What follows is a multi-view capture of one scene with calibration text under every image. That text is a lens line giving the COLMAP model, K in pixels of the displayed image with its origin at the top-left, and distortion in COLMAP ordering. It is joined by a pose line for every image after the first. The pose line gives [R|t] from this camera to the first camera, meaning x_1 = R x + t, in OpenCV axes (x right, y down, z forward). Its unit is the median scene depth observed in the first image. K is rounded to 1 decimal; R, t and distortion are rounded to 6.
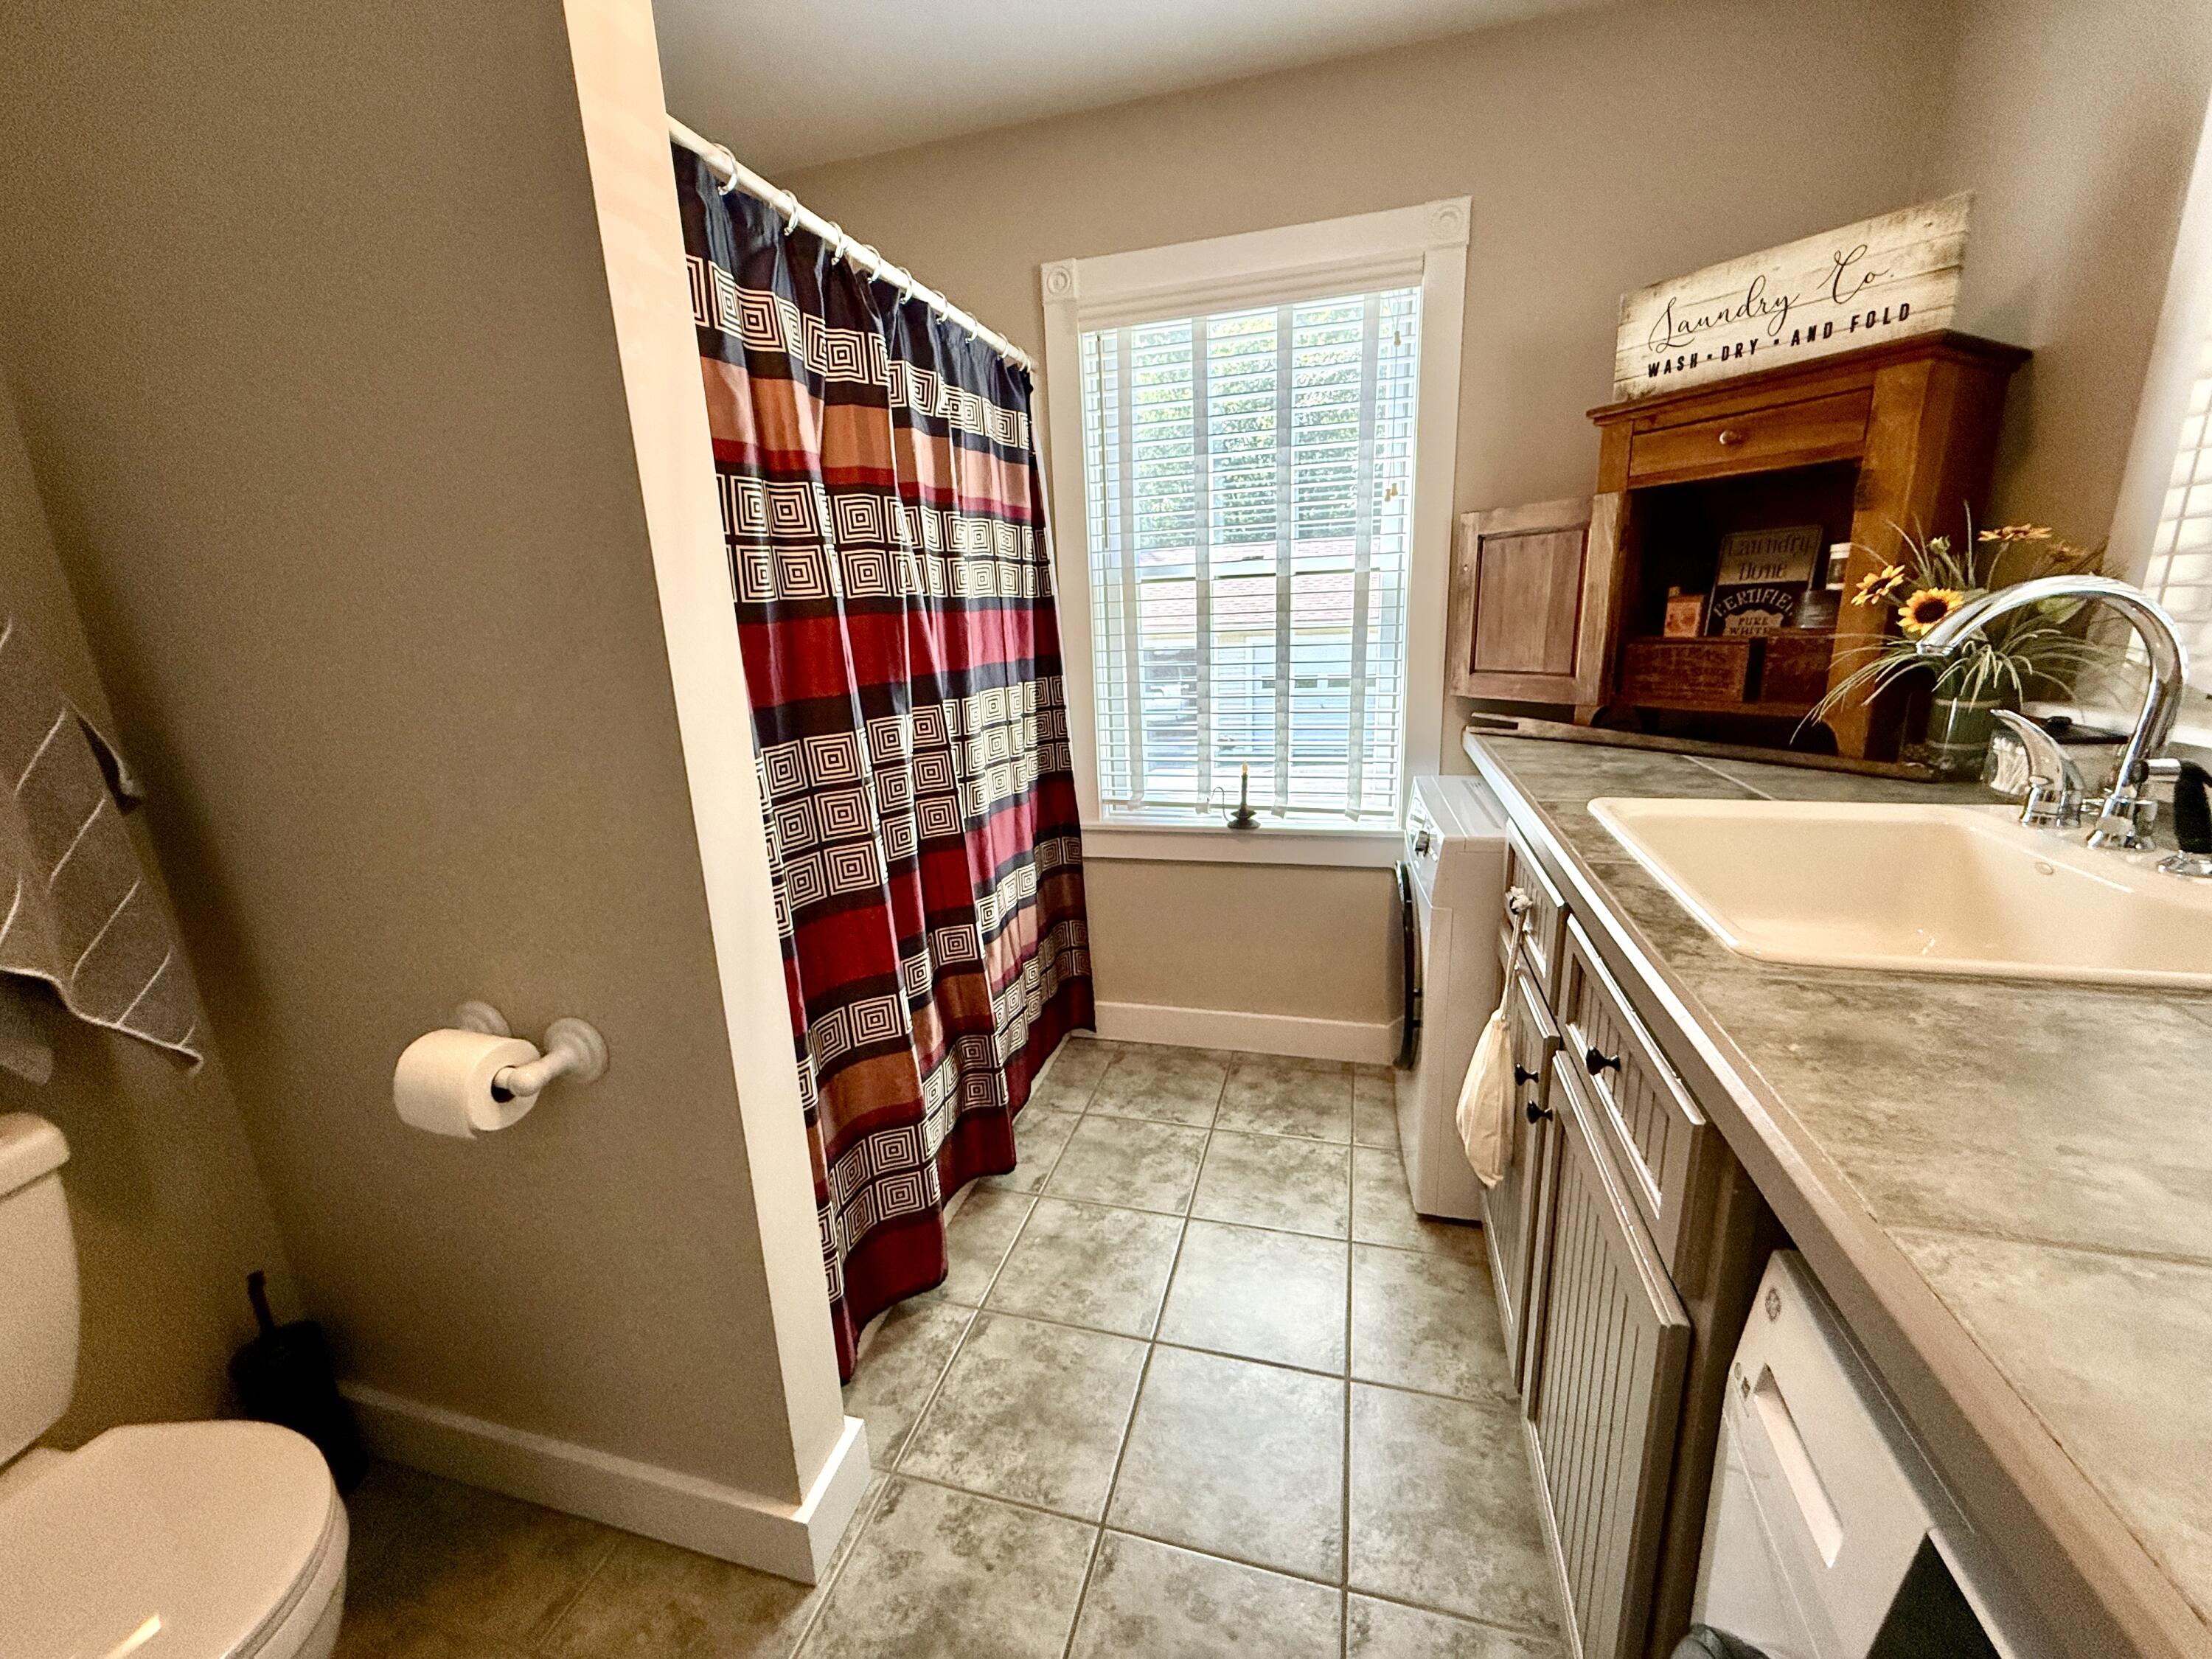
lens RADIAL K [[882.7, 0, 1101.2], [0, 882.7, 833.0], [0, 0, 1]] dist [-0.000135, -0.000056]
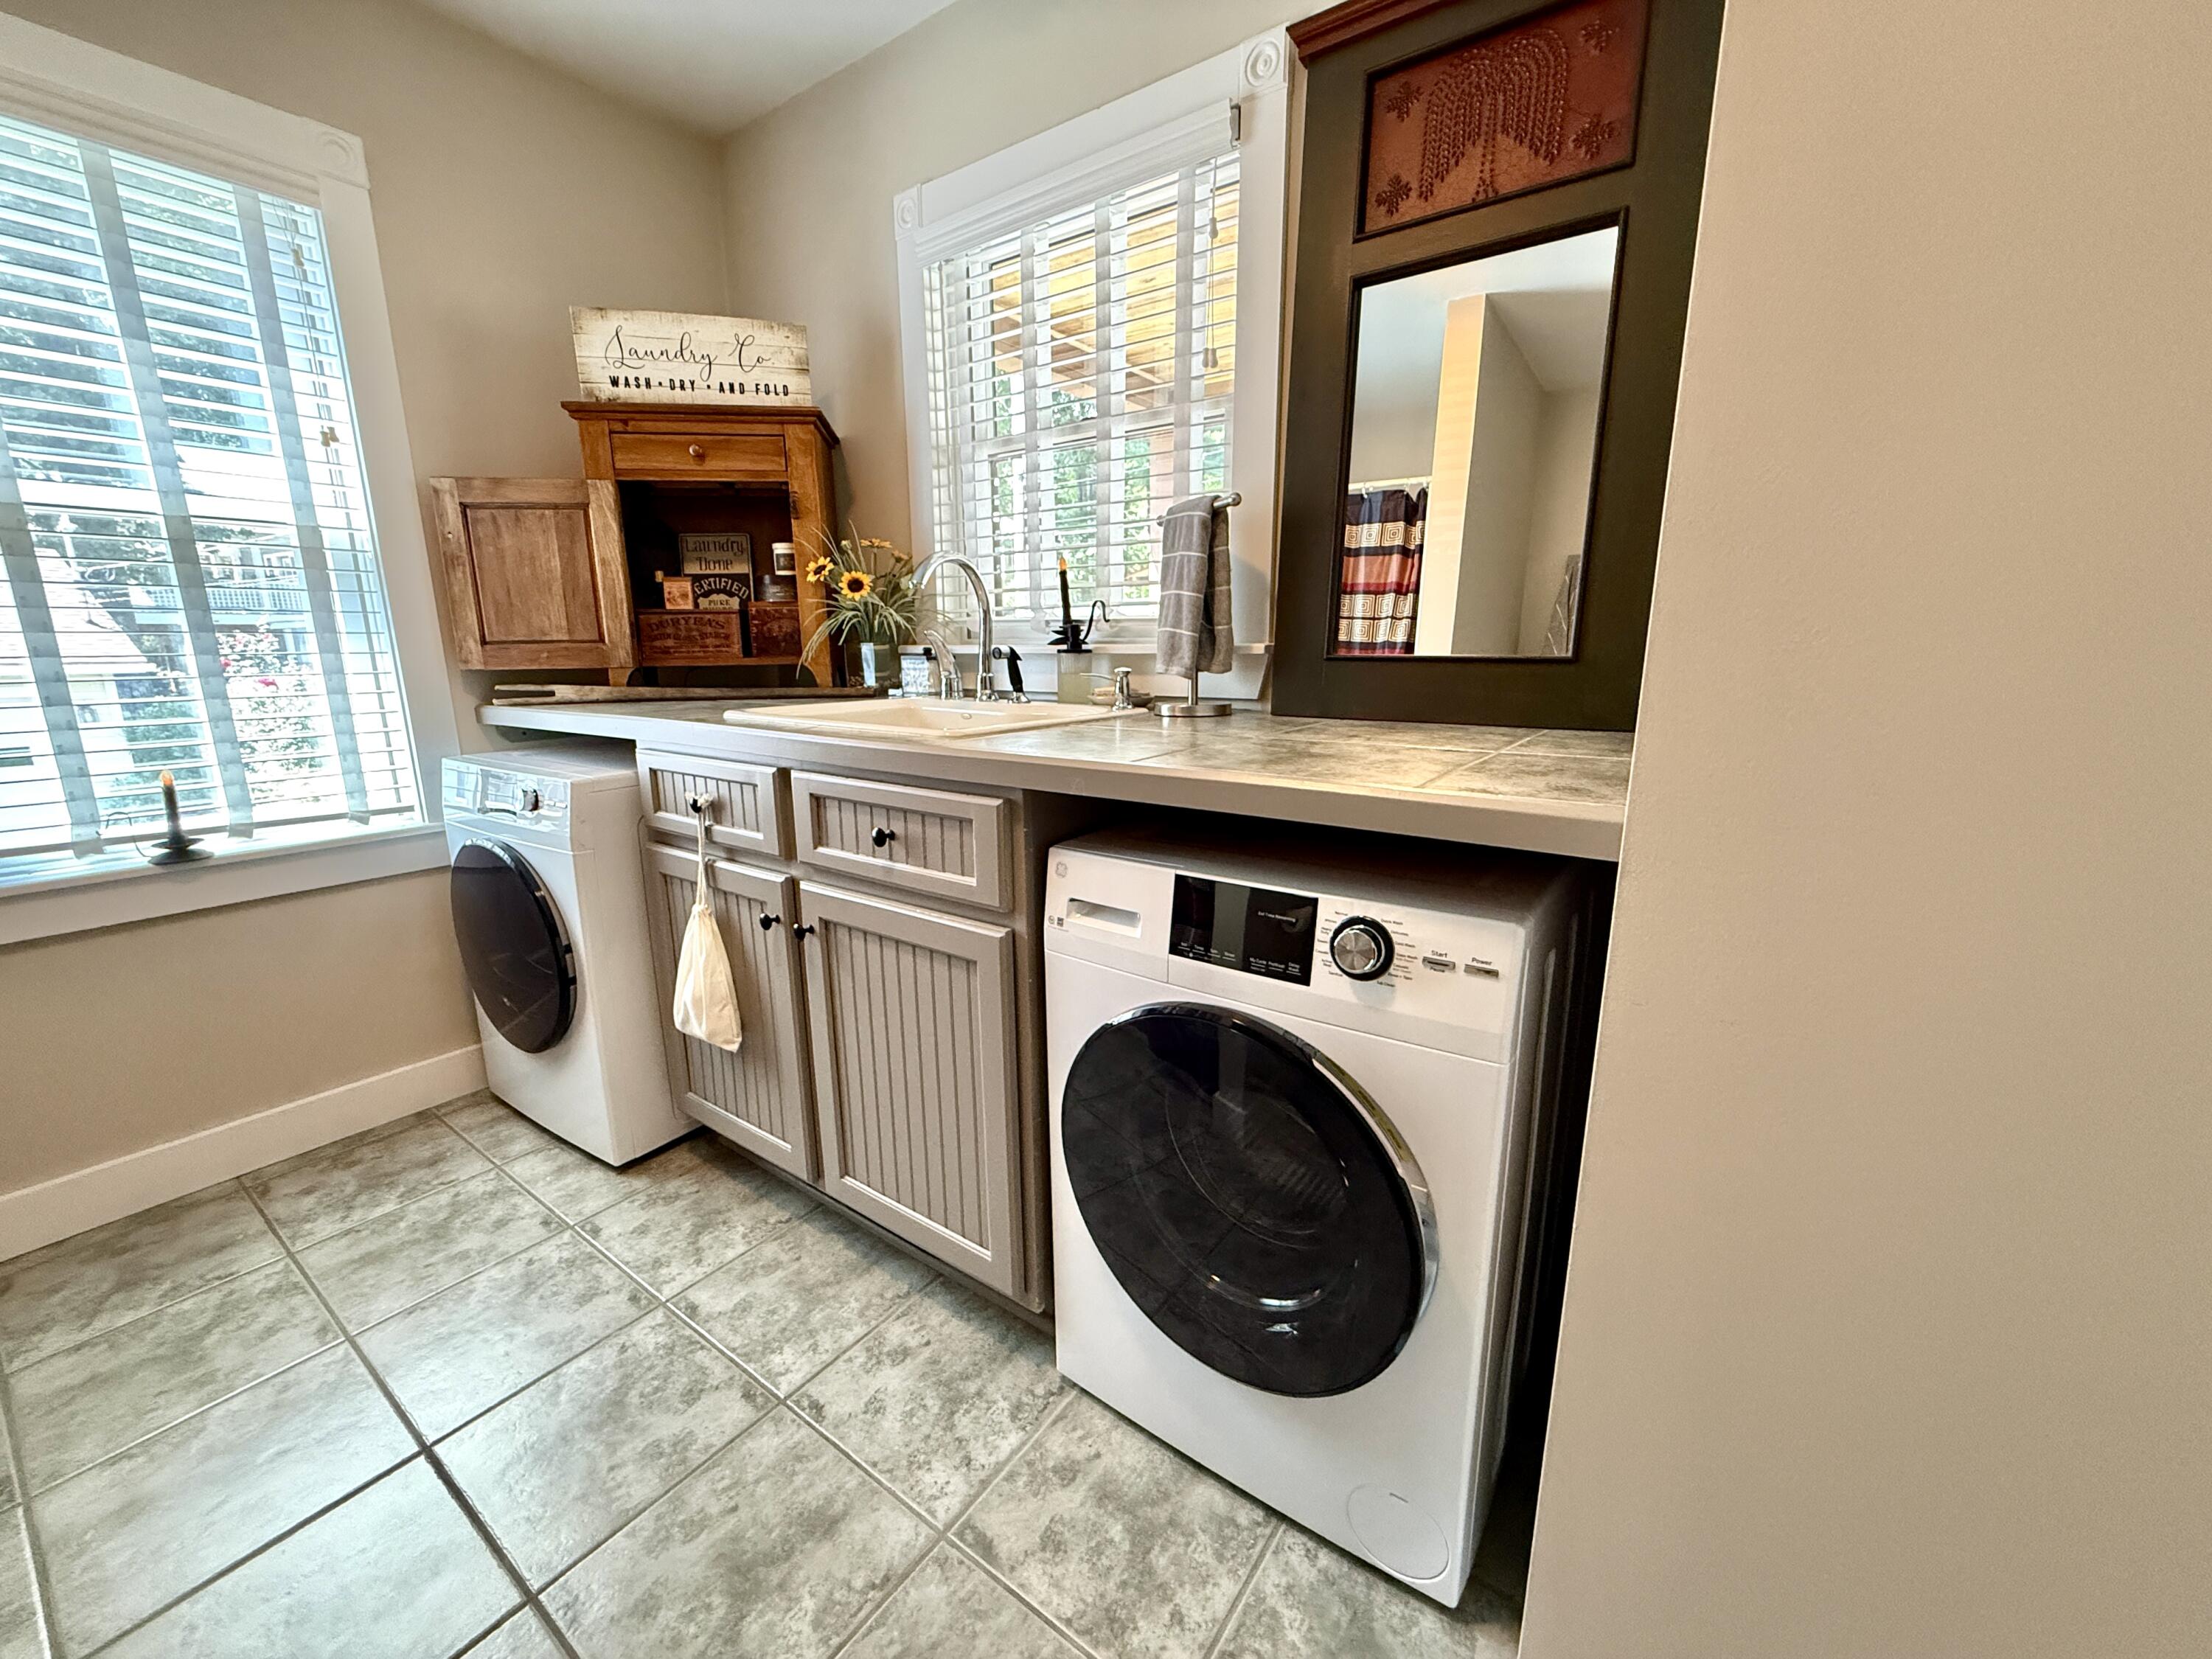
lens RADIAL K [[882.7, 0, 1101.2], [0, 882.7, 833.0], [0, 0, 1]] dist [-0.000135, -0.000056]
pose [[0.344439, -0.161137, 0.924876, -0.325572], [0.225709, 0.970477, 0.085025, 0.106054], [-0.911272, 0.179467, 0.370640, 0.066432]]
